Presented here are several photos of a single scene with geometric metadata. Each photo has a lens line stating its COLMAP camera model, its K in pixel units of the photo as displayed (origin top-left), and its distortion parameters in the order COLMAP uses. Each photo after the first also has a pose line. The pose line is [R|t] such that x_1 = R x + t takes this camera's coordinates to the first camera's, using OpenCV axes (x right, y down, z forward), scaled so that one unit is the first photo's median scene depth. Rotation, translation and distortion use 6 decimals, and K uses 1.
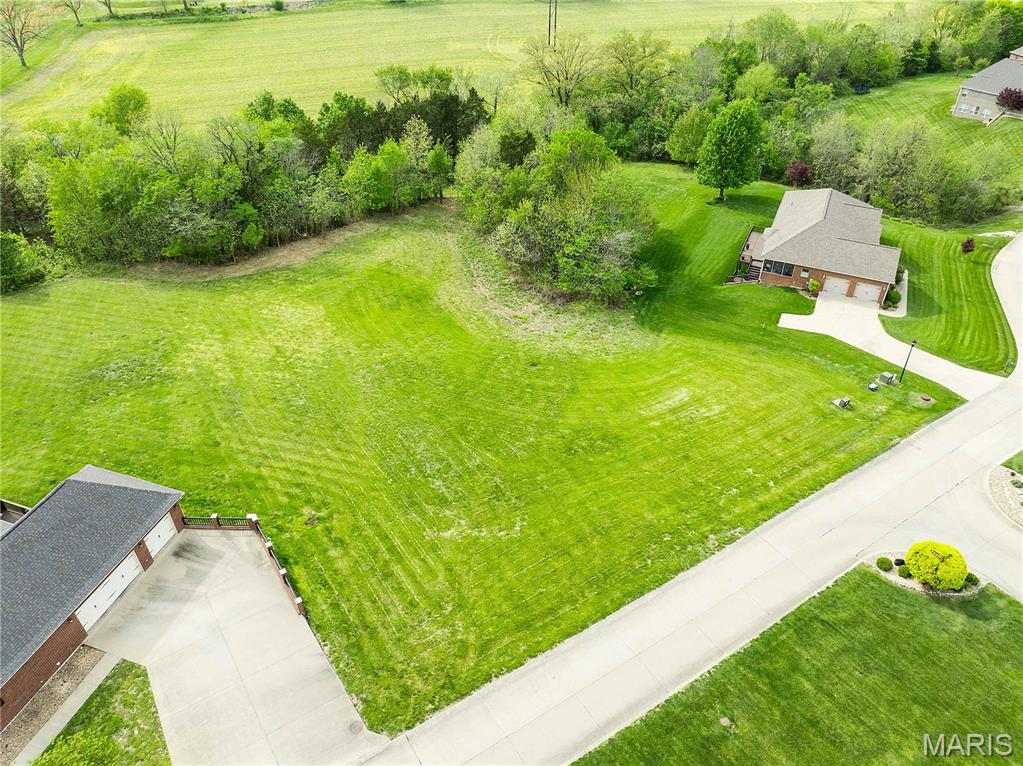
lens RADIAL K [[727.8, 0, 514.4], [0, 727.8, 370.6], [0, 0, 1]] dist [-0.045176, 0.014721]
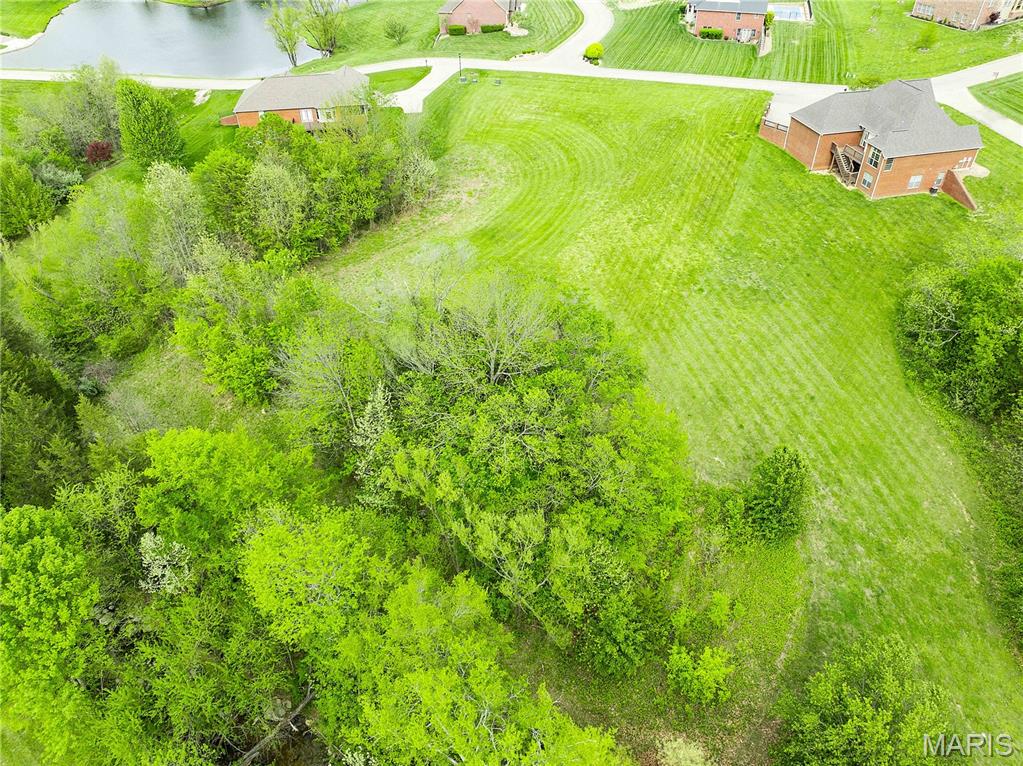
lens RADIAL K [[727.8, 0, 514.4], [0, 727.8, 370.6], [0, 0, 1]] dist [-0.045176, 0.014721]
pose [[-0.537814, -0.519183, 0.664232, -1.139610], [0.506724, 0.430613, 0.746863, -0.933348], [-0.673785, 0.738256, 0.031493, 1.268942]]
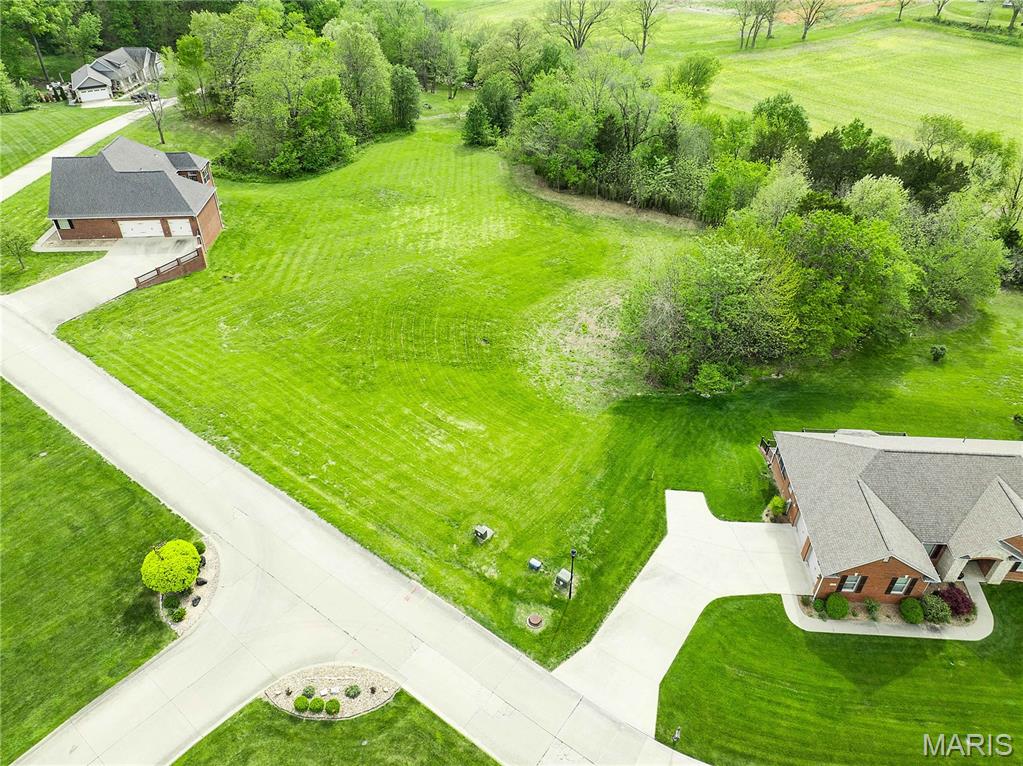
lens RADIAL K [[727.8, 0, 514.4], [0, 727.8, 370.6], [0, 0, 1]] dist [-0.045176, 0.014721]
pose [[0.360500, 0.554518, -0.750033, 0.825817], [-0.556422, 0.773208, 0.304210, -0.307721], [0.748622, 0.307667, 0.587287, 0.416560]]
